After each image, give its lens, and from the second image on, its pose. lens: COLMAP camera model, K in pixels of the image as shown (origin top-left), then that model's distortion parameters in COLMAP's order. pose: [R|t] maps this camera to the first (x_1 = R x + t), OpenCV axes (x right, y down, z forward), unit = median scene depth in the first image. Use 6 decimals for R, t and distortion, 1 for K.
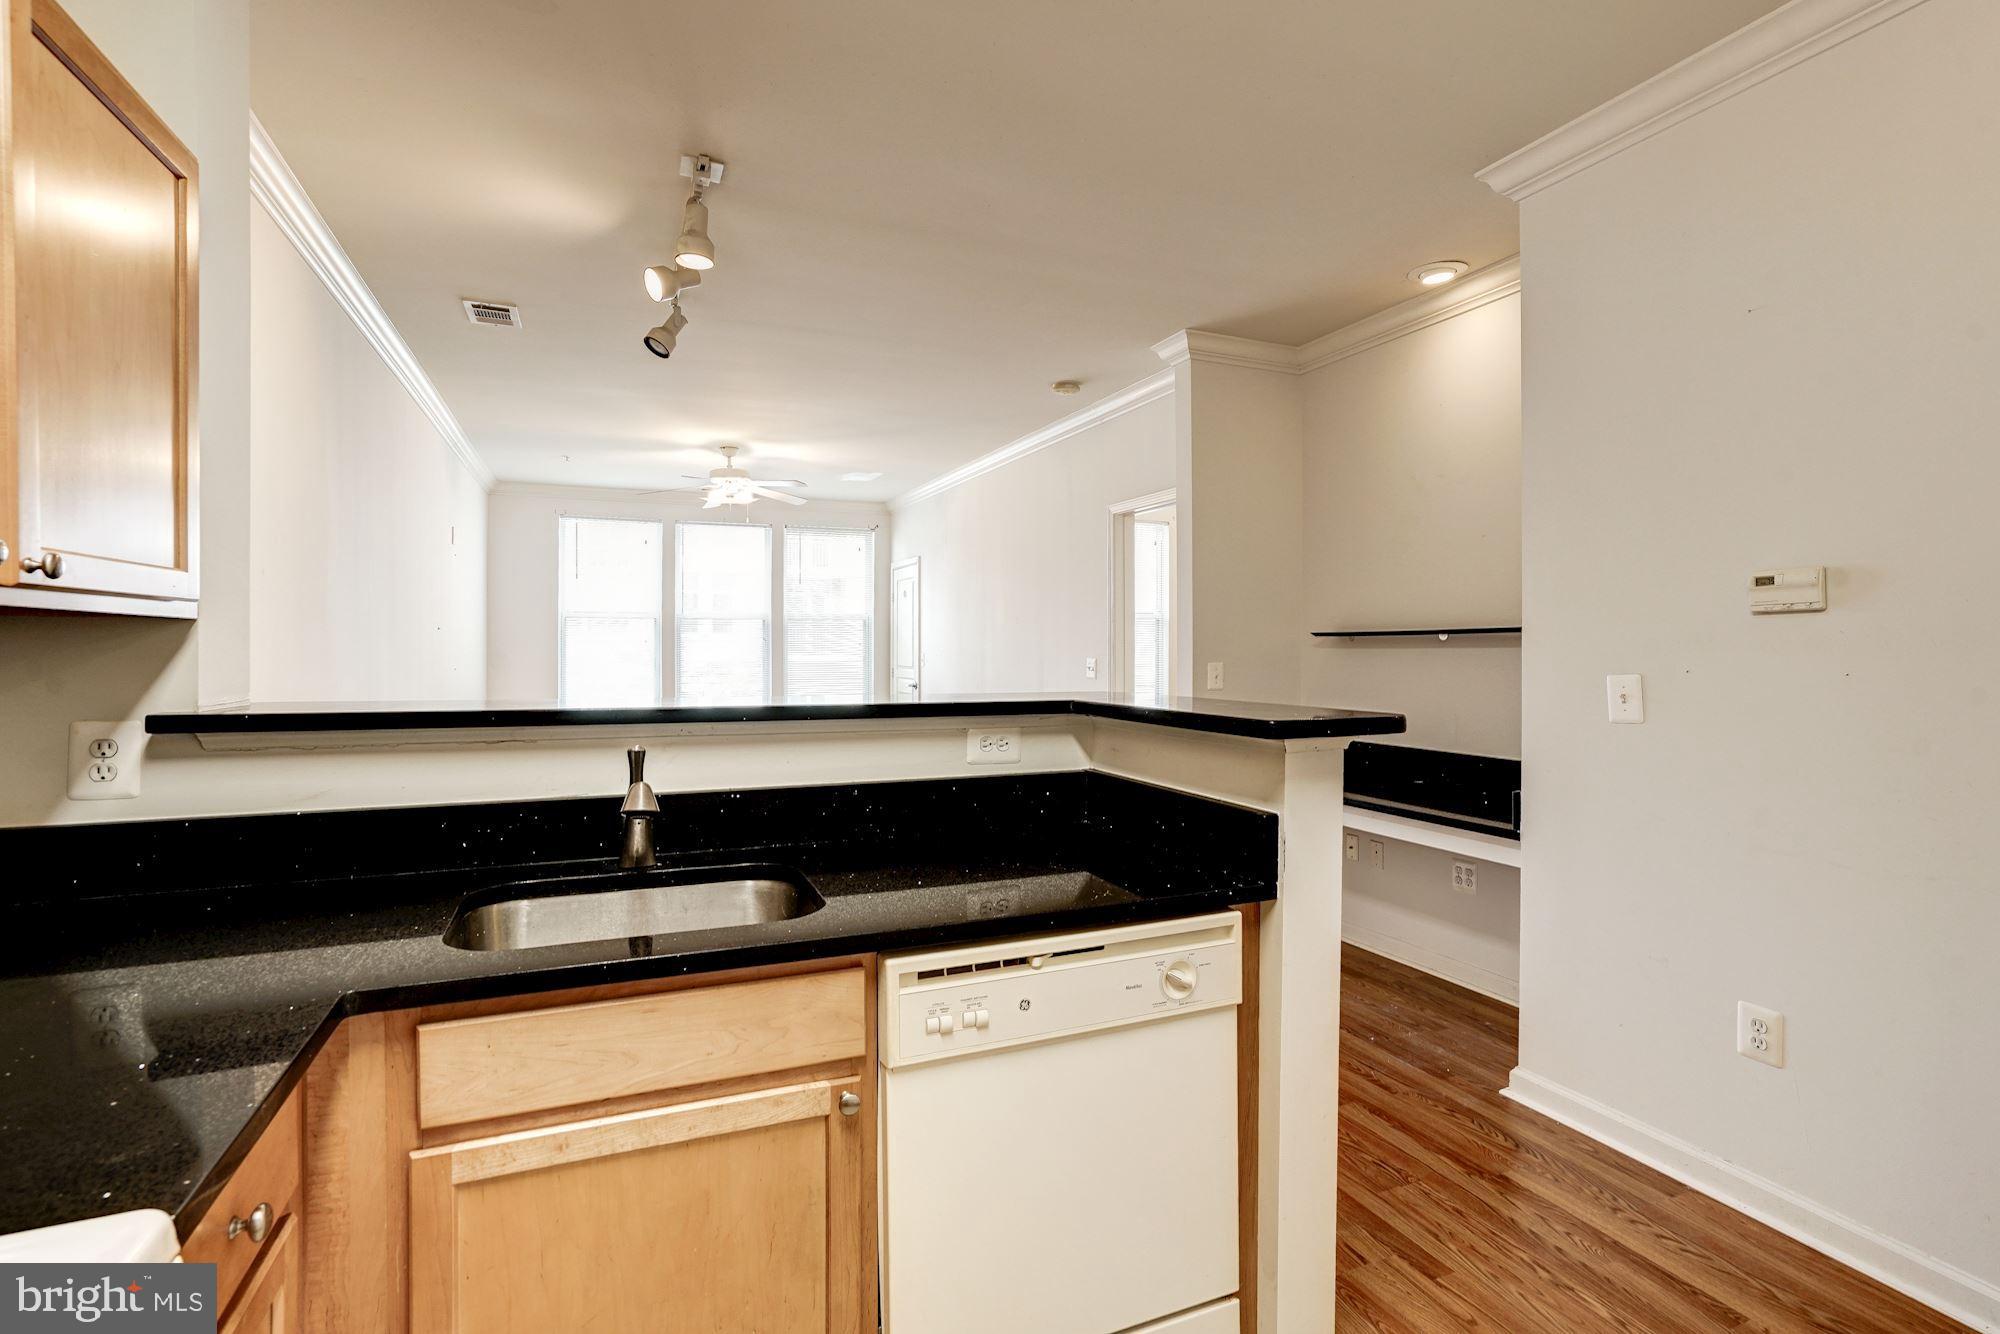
lens RADIAL K [[946.7, 0, 1023.6], [0, 946.7, 645.4], [0, 0, 1]] dist [-0.044532, 0.025439]
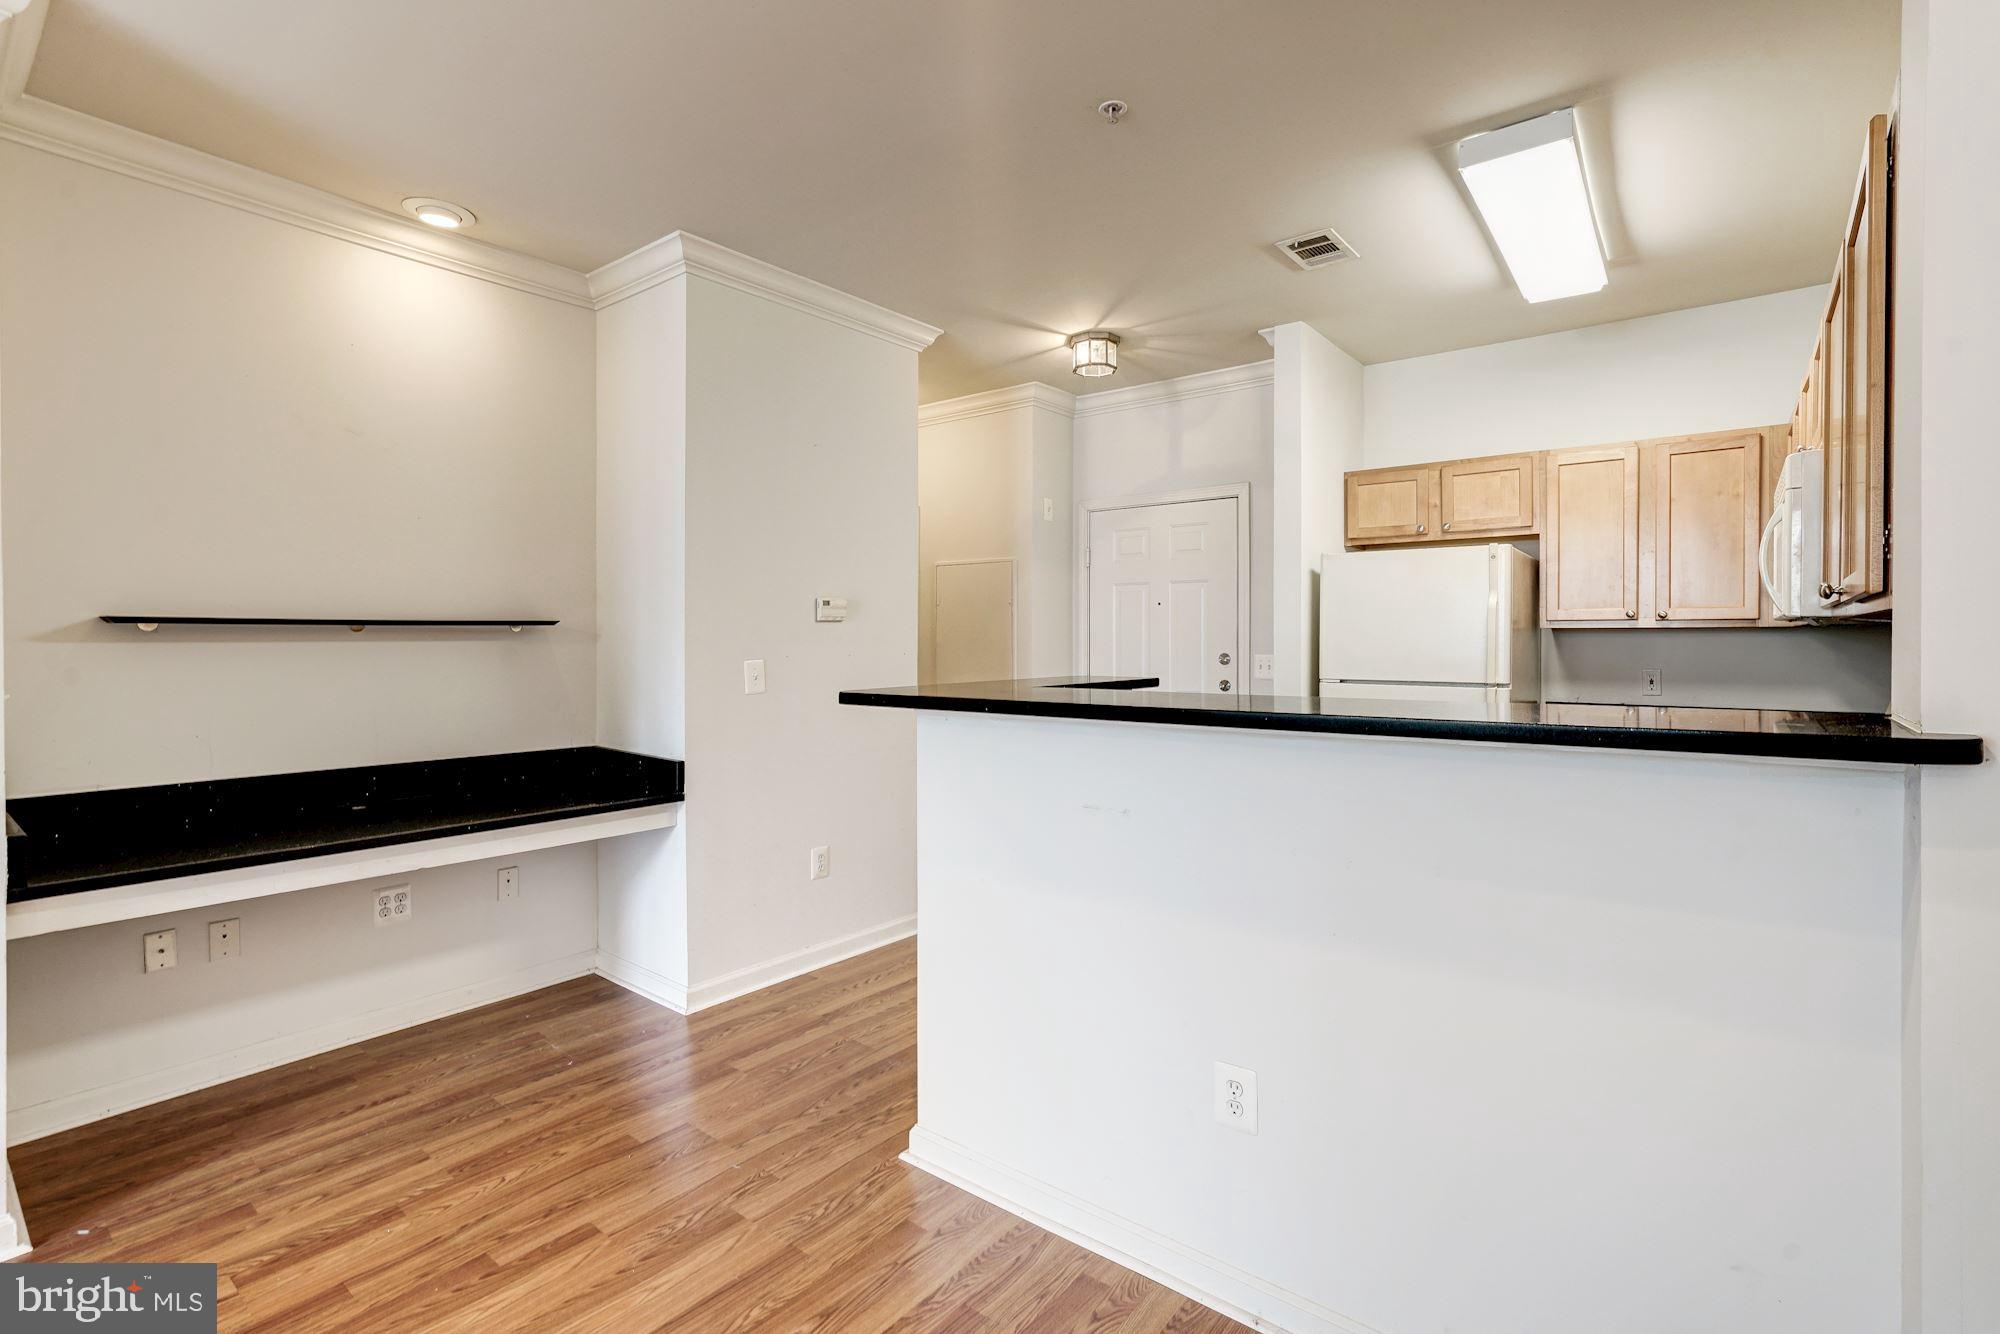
lens RADIAL K [[919.2, 0, 989.4], [0, 919.2, 653.1], [0, 0, 1]] dist [-0.040477, 0.016989]
pose [[-0.449742, -0.014204, 0.893046, -0.635406], [-0.001619, 0.999885, 0.015088, -0.000816], [-0.893157, 0.005340, -0.449713, 1.070548]]
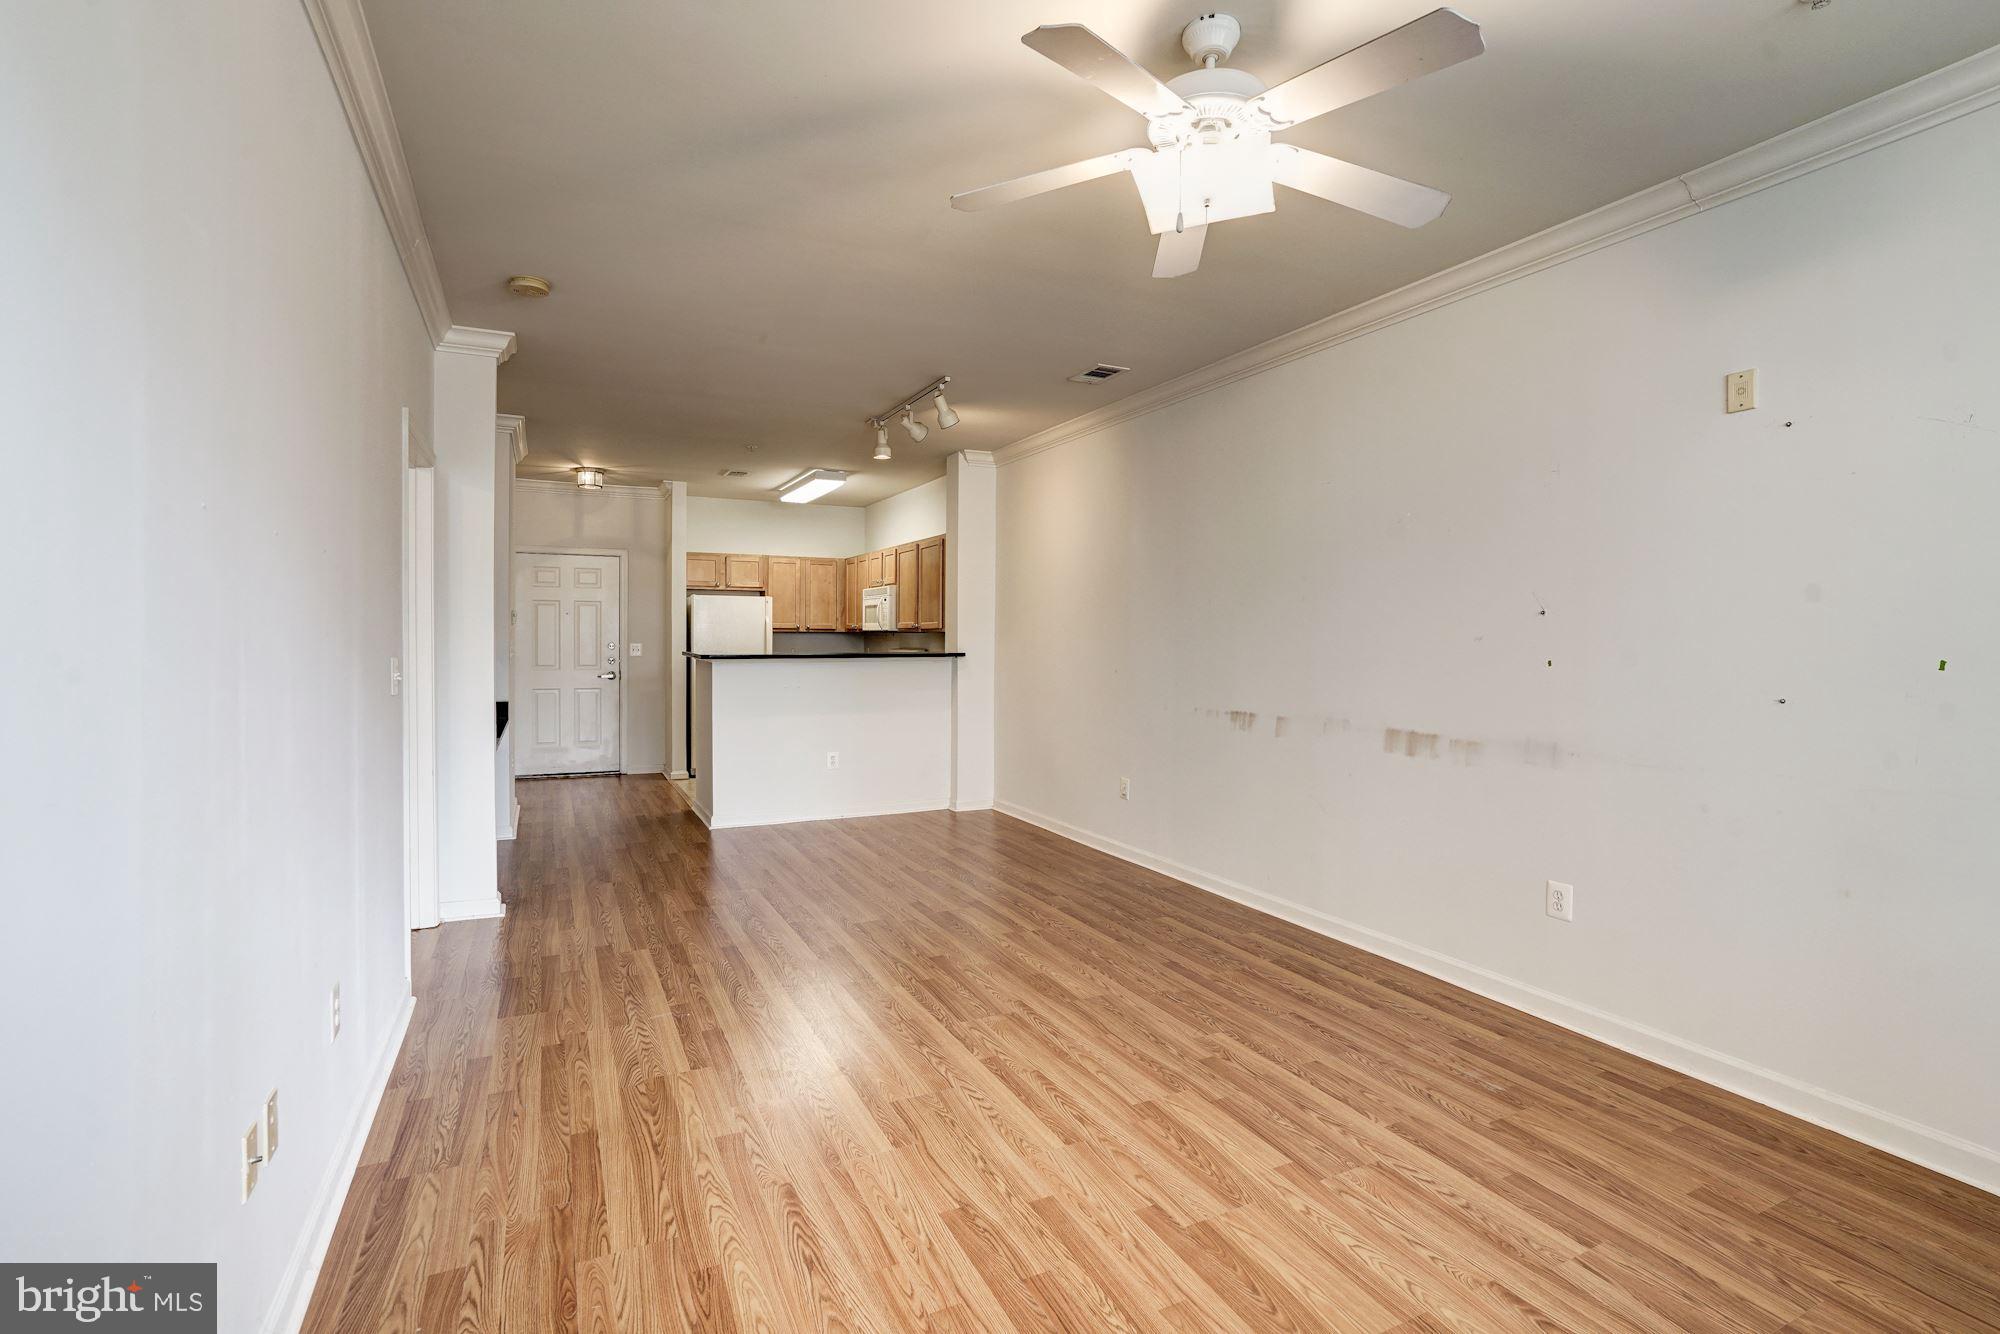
lens RADIAL K [[923.4, 0, 988.3], [0, 923.4, 672.1], [0, 0, 1]] dist [-0.050564, 0.028882]
pose [[-0.999590, -0.007319, -0.027687, -0.499888], [-0.008312, 0.999321, 0.035900, 0.002503], [0.027406, 0.036115, -0.998972, 2.871995]]
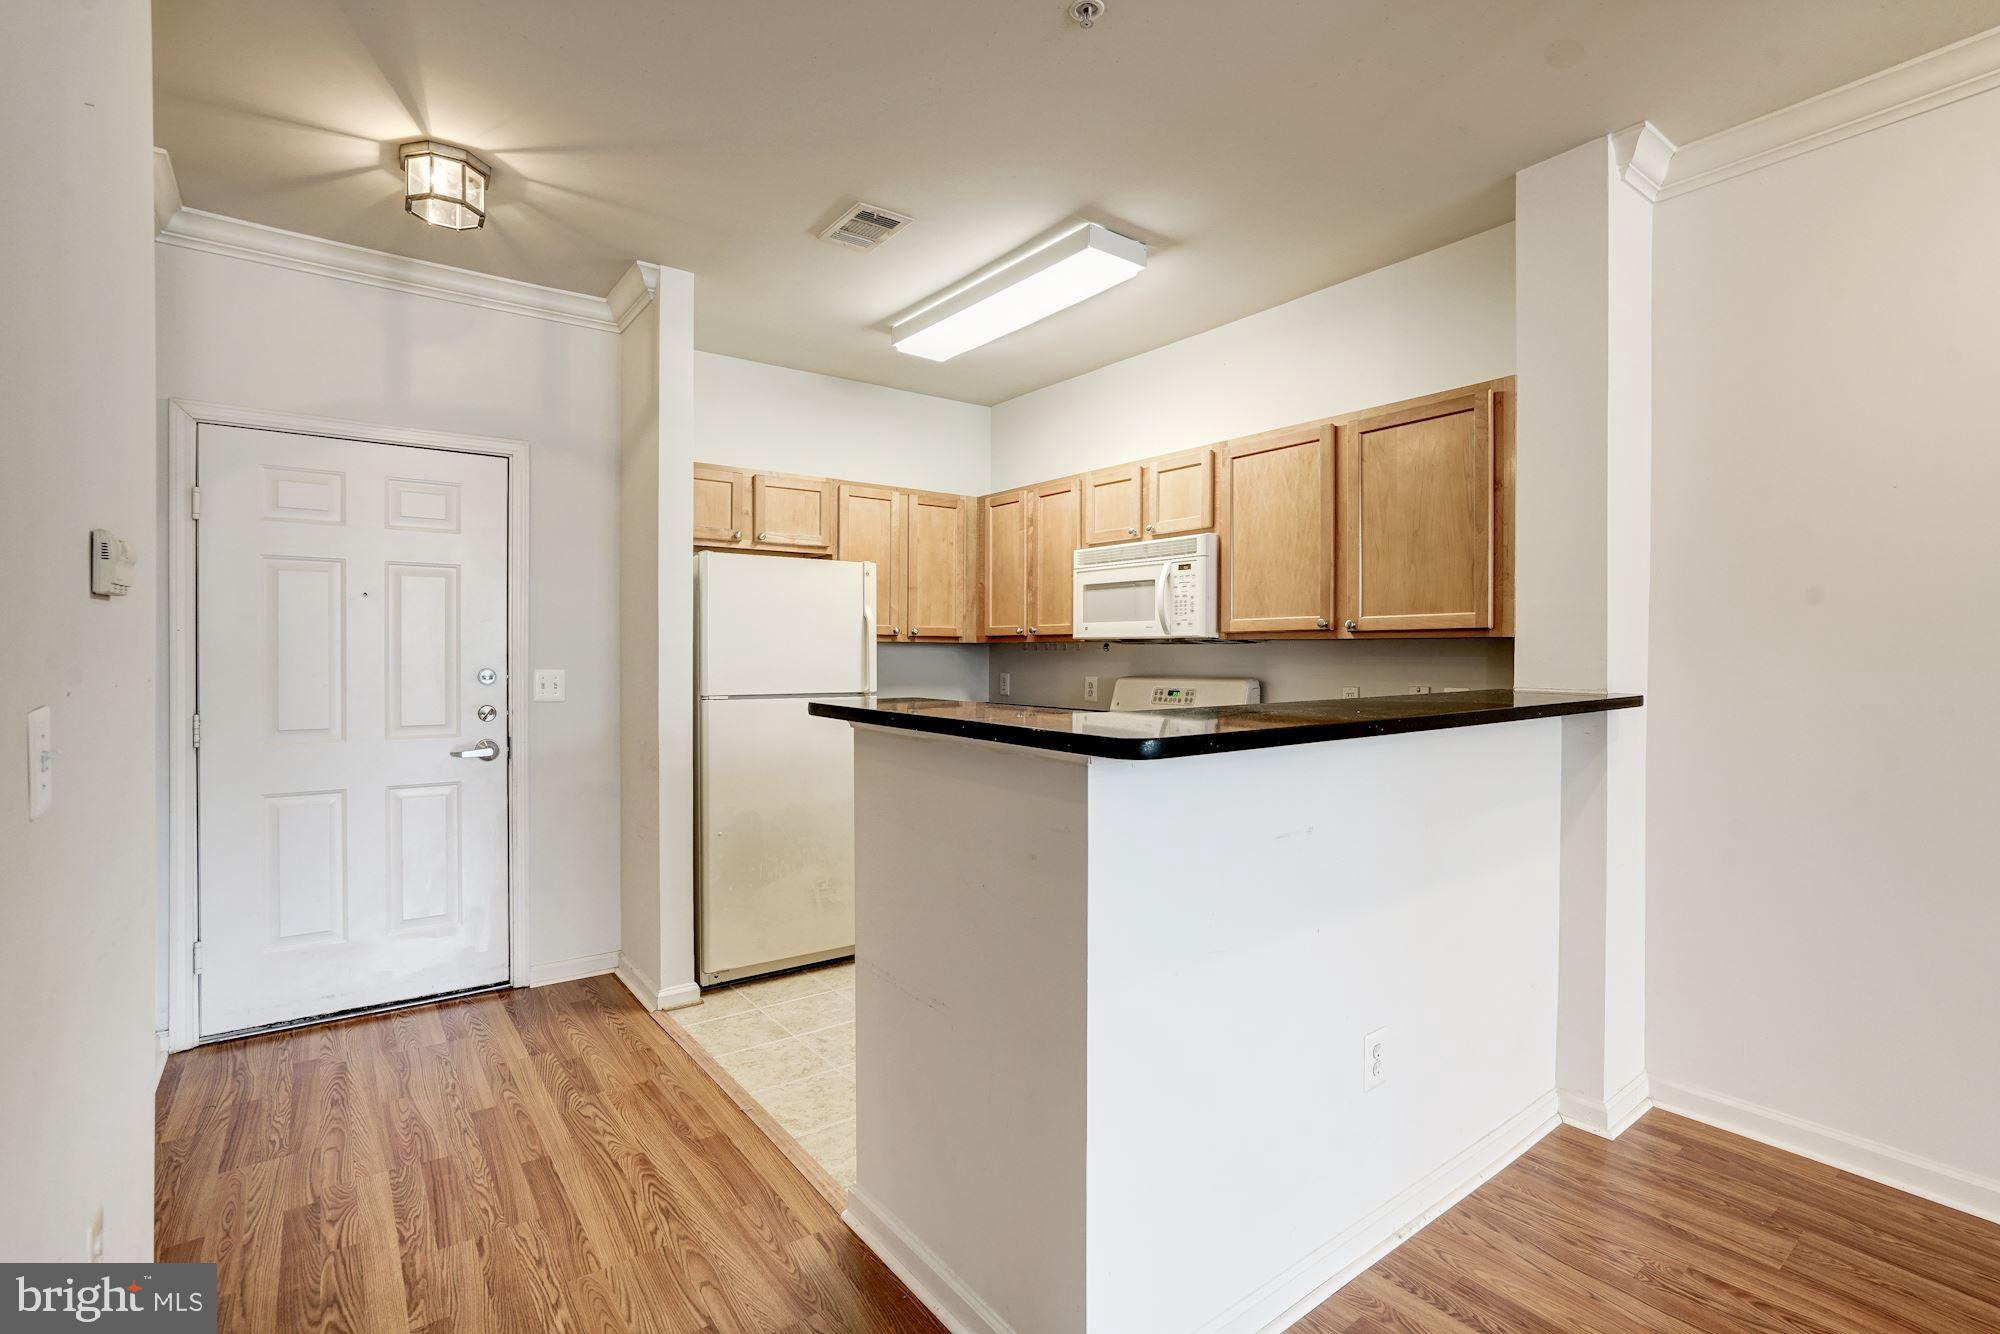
lens RADIAL K [[919.5, 0, 998.0], [0, 919.5, 673.0], [0, 0, 1]] dist [-0.020345, 0.010651]
pose [[-0.976523, 0.000602, -0.215414, 0.213305], [-0.003833, 0.999789, 0.020168, 0.003162], [0.215381, 0.020520, -0.976315, 1.254936]]
